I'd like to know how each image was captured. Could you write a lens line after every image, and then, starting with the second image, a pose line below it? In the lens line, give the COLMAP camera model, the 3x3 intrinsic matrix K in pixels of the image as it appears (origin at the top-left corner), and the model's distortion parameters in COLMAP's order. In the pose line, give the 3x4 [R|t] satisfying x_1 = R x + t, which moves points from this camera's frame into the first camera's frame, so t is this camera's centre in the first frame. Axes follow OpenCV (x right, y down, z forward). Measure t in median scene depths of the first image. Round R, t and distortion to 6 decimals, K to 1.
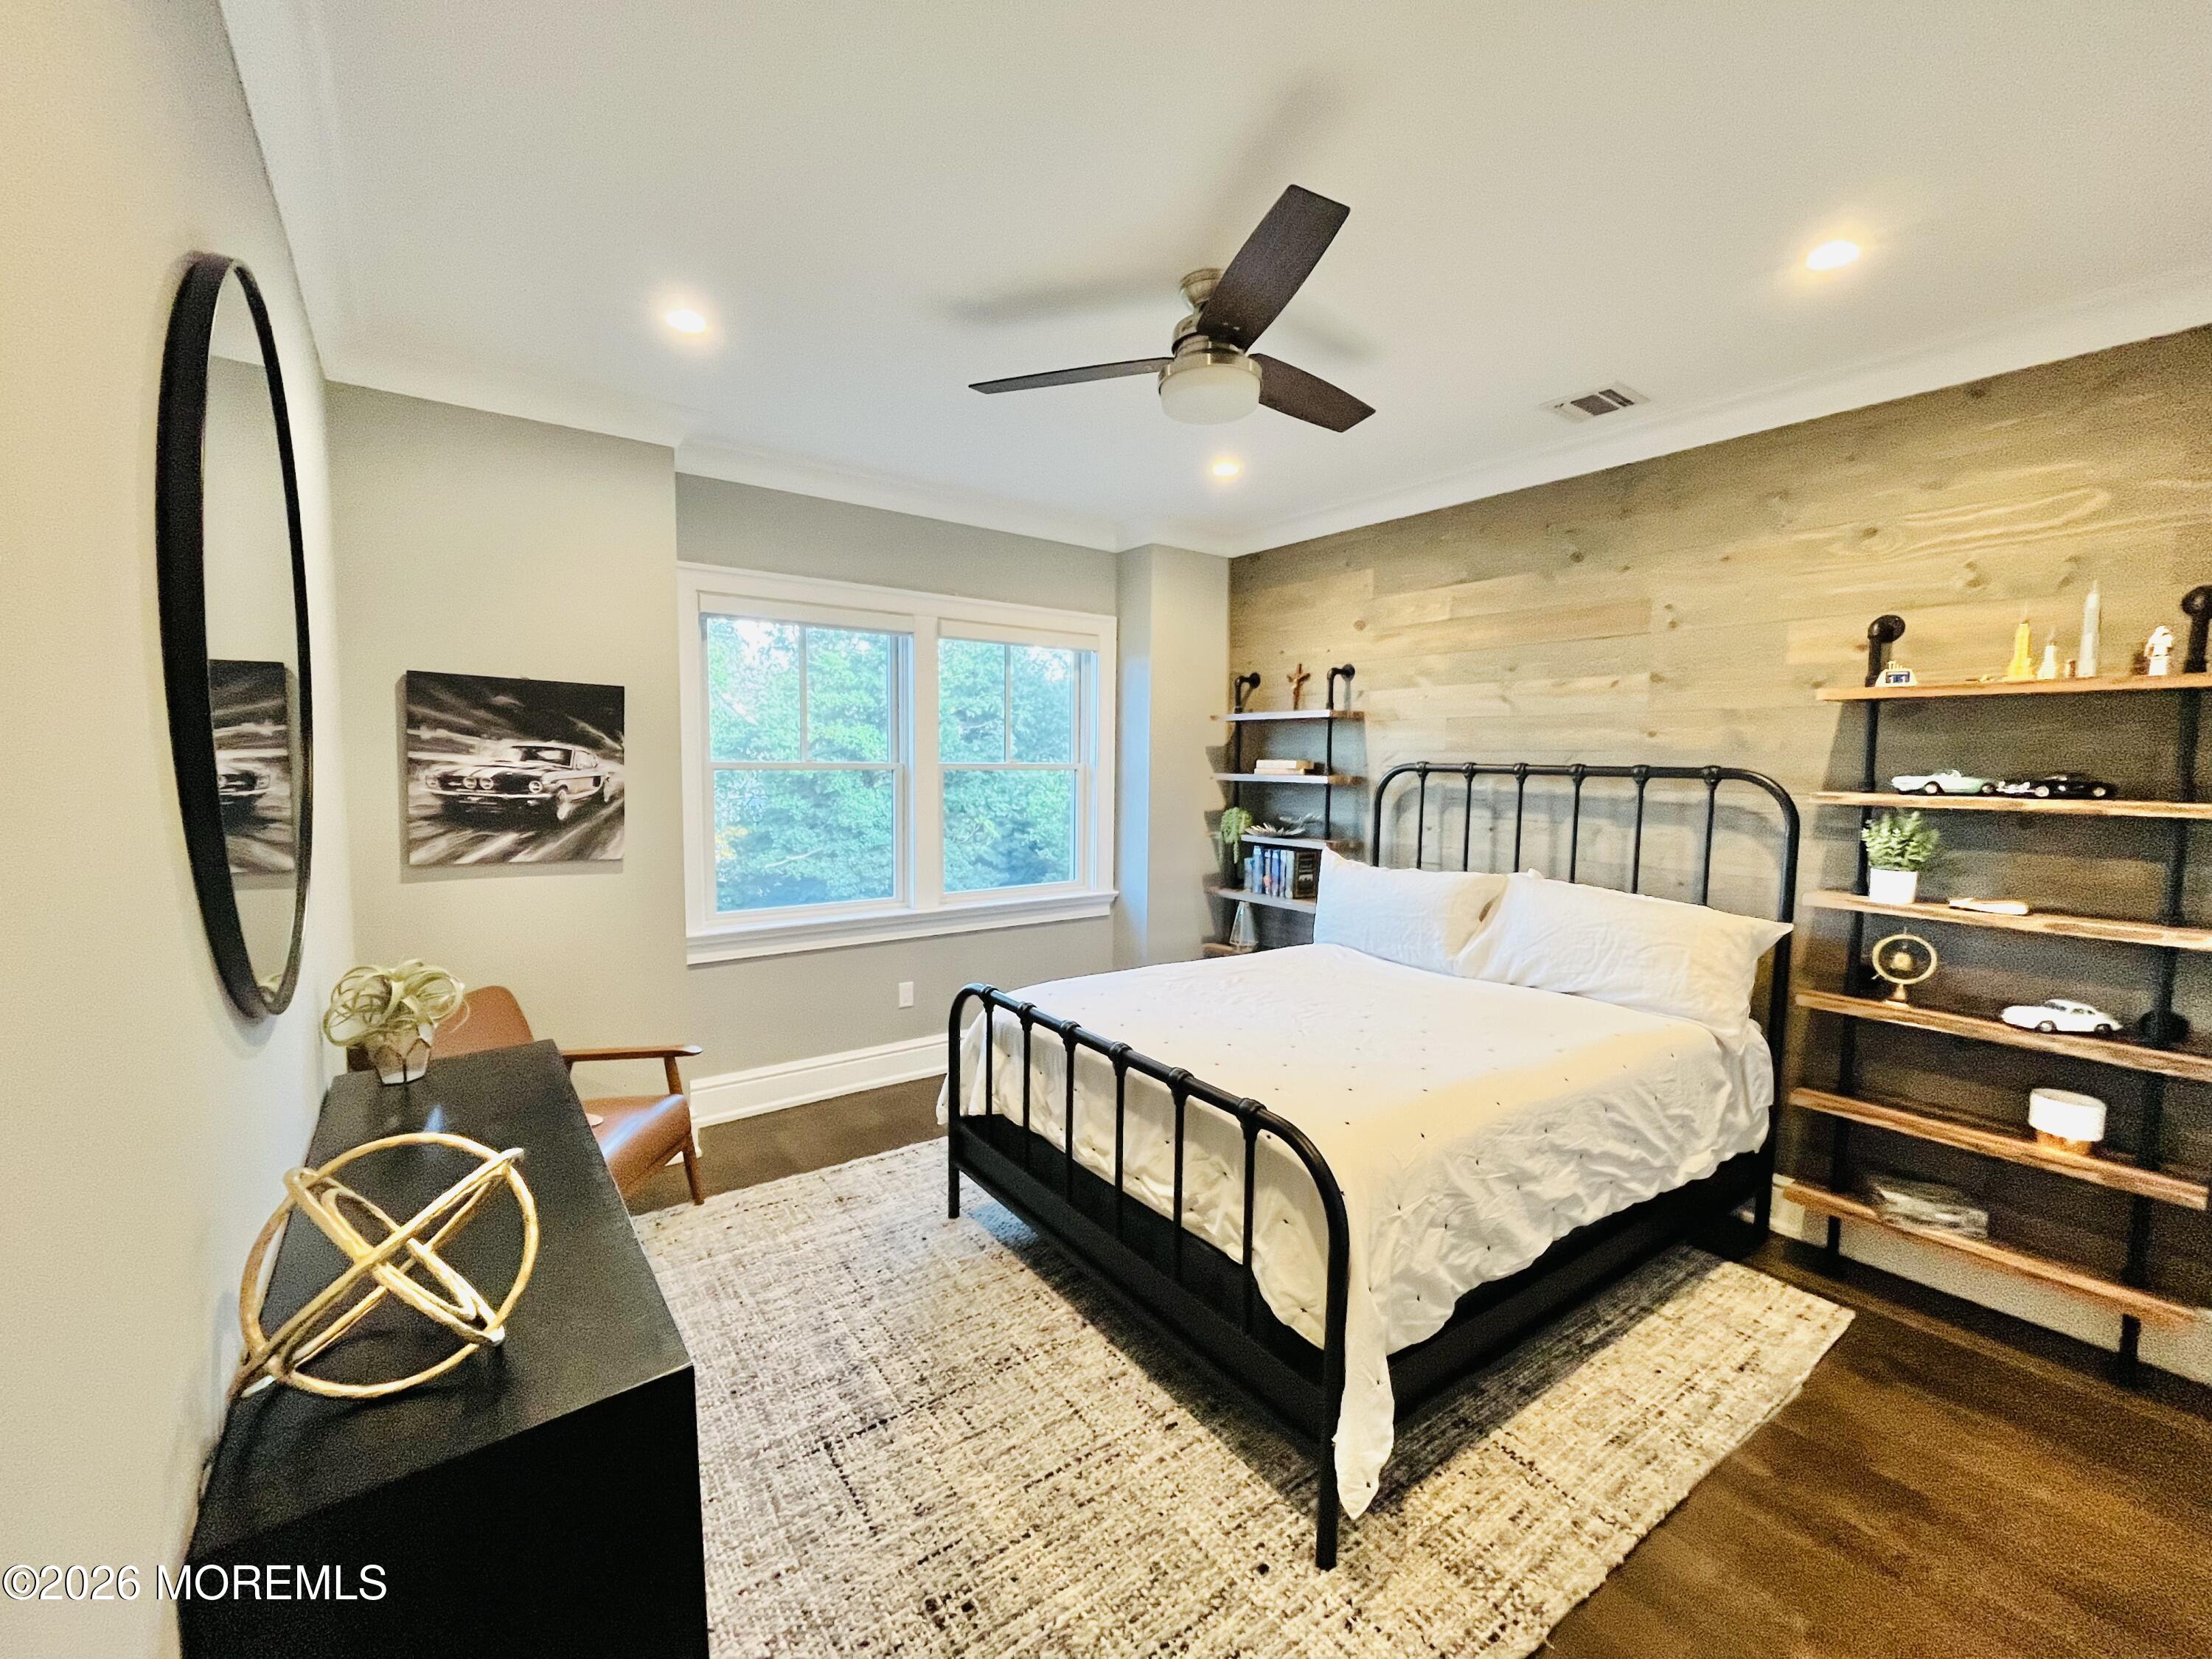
lens RADIAL K [[898.7, 0, 1091.1], [0, 898.7, 831.2], [0, 0, 1]] dist [0.002409, -0.000052]
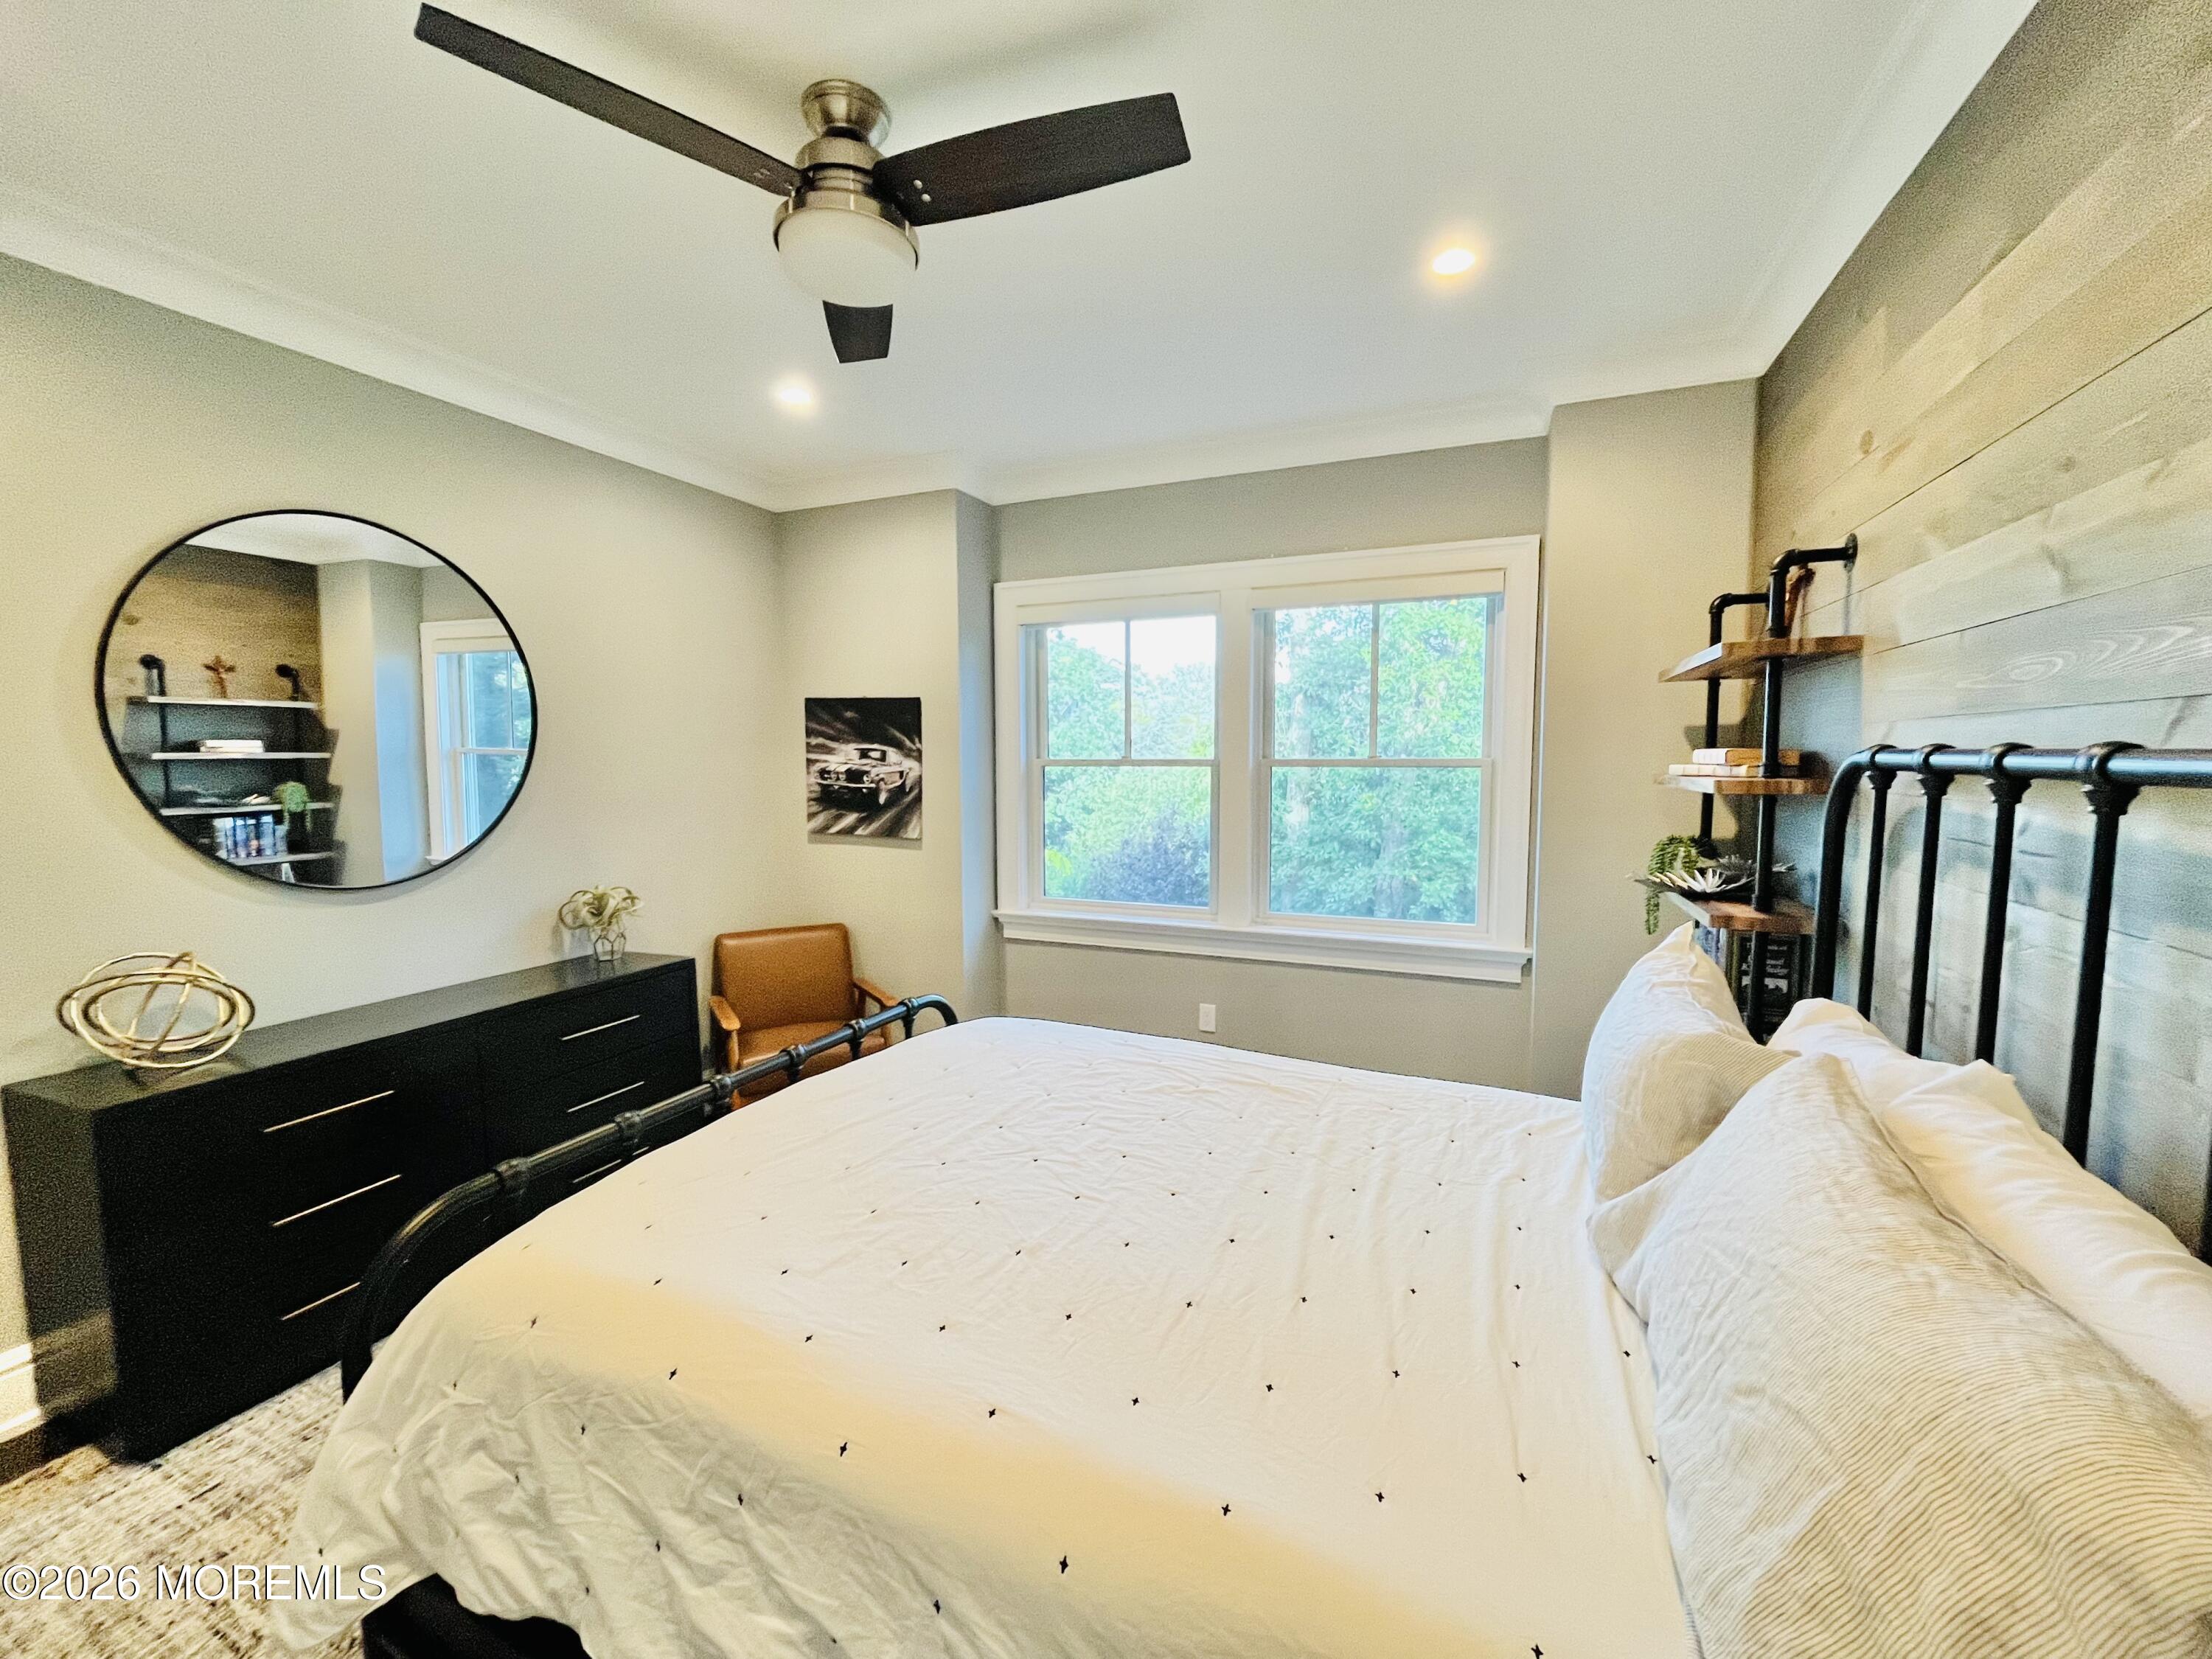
lens RADIAL K [[898.7, 0, 1096.4], [0, 898.7, 829.6], [0, 0, 1]] dist [0.002409, -0.000052]
pose [[0.506695, 0.055686, -0.860325, 0.693520], [-0.063075, 0.997632, 0.027425, -0.032170], [0.859815, 0.040368, 0.509008, 0.620622]]
